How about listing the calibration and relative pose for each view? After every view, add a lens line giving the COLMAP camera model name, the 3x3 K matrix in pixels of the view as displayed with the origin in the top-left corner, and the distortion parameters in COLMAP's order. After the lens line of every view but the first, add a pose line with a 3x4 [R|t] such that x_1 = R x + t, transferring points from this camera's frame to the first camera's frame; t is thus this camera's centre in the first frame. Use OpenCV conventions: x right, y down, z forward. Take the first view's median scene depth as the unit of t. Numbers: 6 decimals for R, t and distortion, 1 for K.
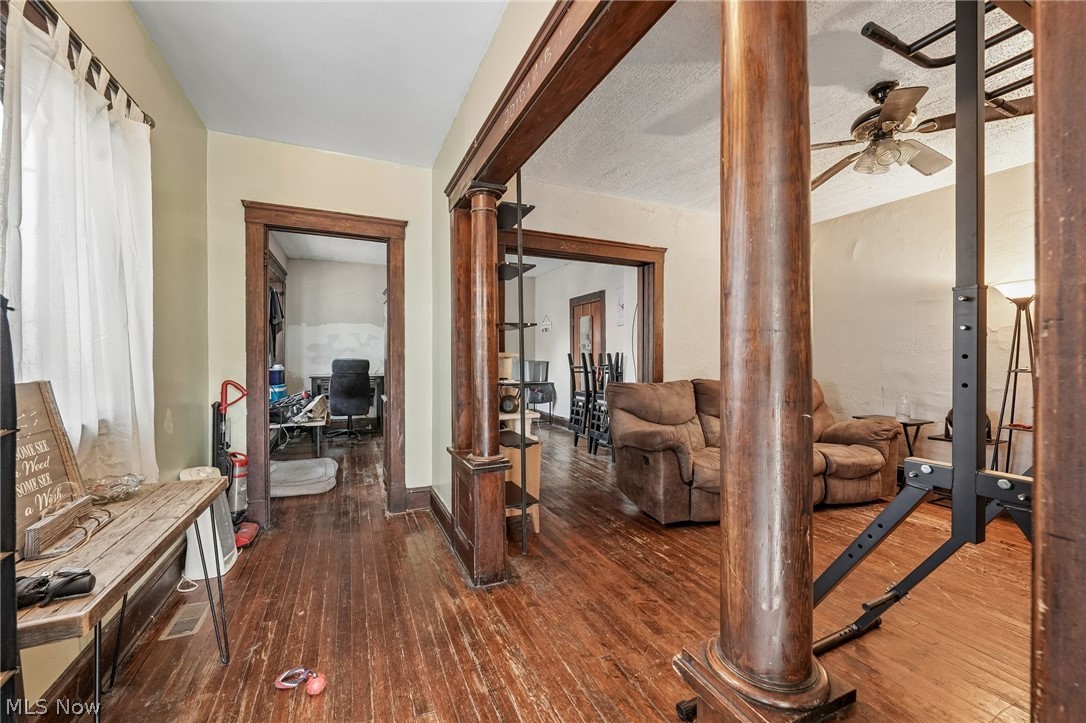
lens RADIAL K [[423.2, 0, 539.9], [0, 423.2, 356.6], [0, 0, 1]] dist [0.000714, 0.000109]
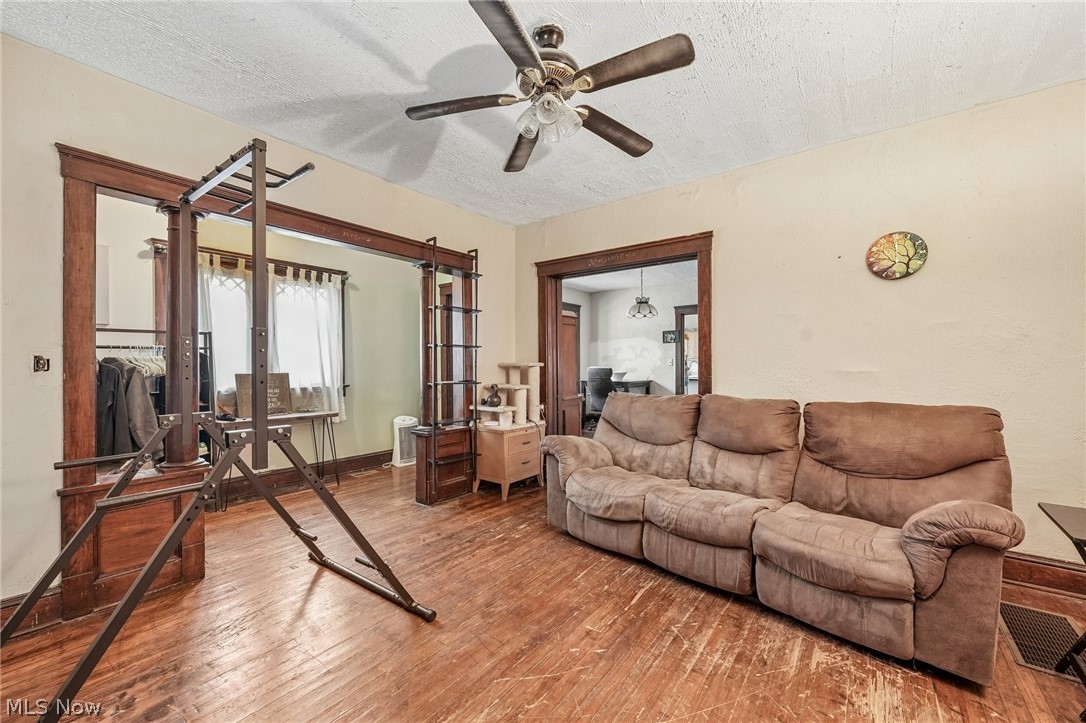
lens RADIAL K [[425.5, 0, 543.0], [0, 425.5, 361.5], [0, 0, 1]] dist [0.000424, -0.000019]
pose [[0.483475, -0.008548, -0.875317, 1.320562], [0.002384, 0.999961, -0.008449, -0.002504], [0.875355, 0.001998, 0.483476, 0.513642]]
